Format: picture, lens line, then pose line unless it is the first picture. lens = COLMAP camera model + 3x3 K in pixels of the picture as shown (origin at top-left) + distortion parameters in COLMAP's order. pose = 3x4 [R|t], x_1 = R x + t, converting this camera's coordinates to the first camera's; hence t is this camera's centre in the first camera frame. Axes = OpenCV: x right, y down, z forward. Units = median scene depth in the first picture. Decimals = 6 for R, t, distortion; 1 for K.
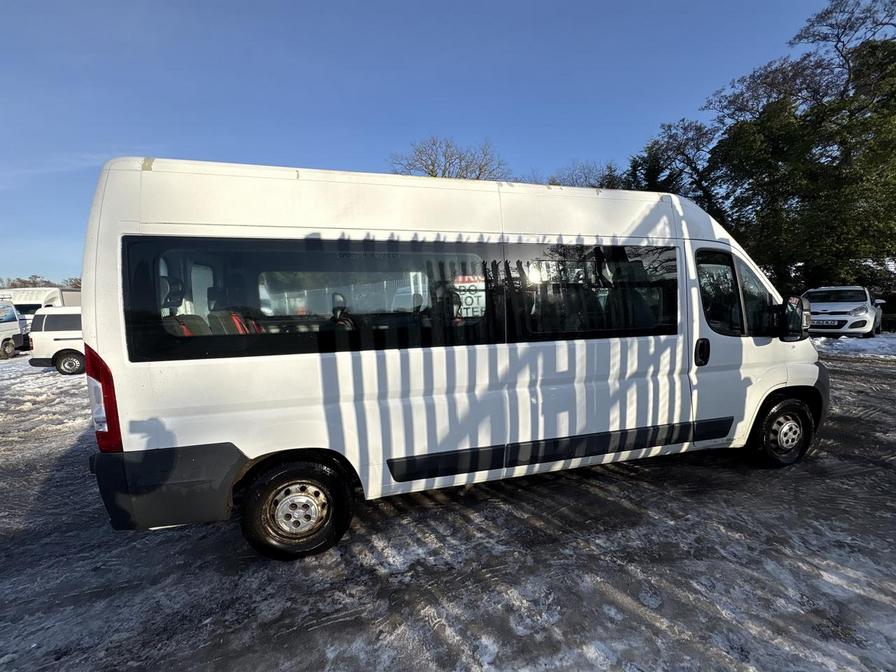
lens RADIAL K [[355.2, 0, 448.0], [0, 355.2, 336.0], [0, 0, 1]] dist [-0.001499, 0.000090]
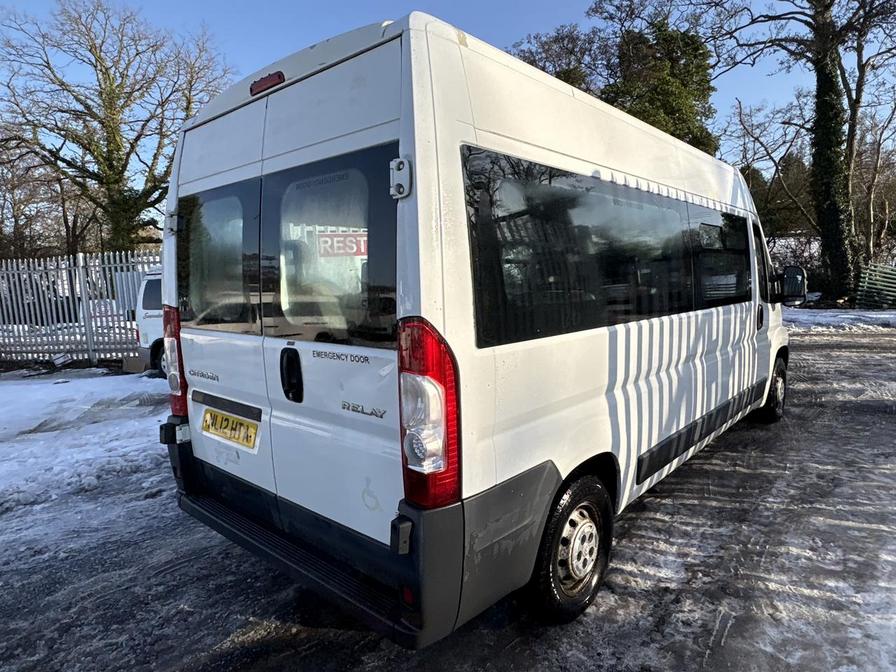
lens RADIAL K [[546.0, 0, 448.0], [0, 546.0, 336.0], [0, 0, 1]] dist [-0.000150, -0.001445]
pose [[0.825711, -0.059478, 0.560949, -1.153592], [0.071702, 0.997426, 0.000213, 0.038201], [-0.559518, 0.040046, 0.827851, 0.190208]]
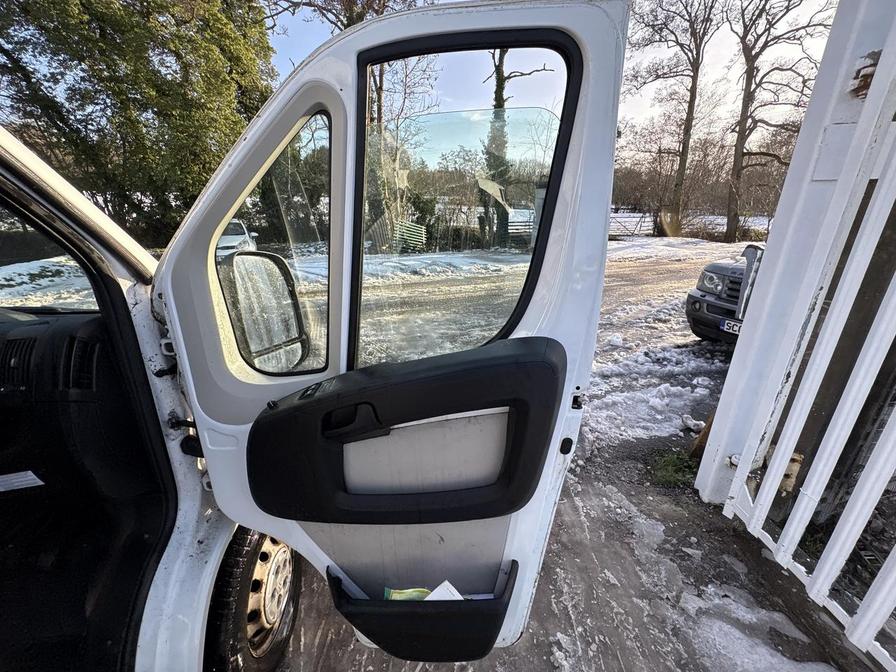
lens RADIAL K [[352.4, 0, 448.0], [0, 352.4, 336.0], [0, 0, 1]] dist [-0.001125, 0.000585]
pose [[0.173771, -0.287210, 0.941973, 0.892139], [0.099368, 0.956758, 0.273387, -0.143453], [-0.979760, 0.046096, 0.194796, 0.916621]]
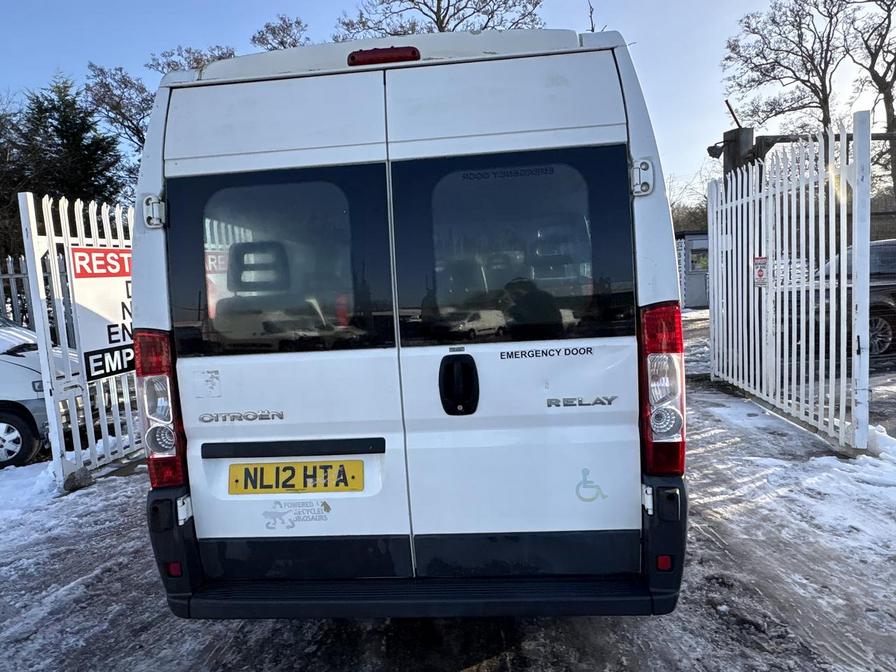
lens RADIAL K [[546.0, 0, 448.0], [0, 546.0, 336.0], [0, 0, 1]] dist [-0.000150, -0.001445]
pose [[0.318144, -0.073737, 0.945170, -1.637184], [0.159463, 0.986928, 0.023320, -0.009310], [-0.934535, 0.143300, 0.325744, 0.840648]]
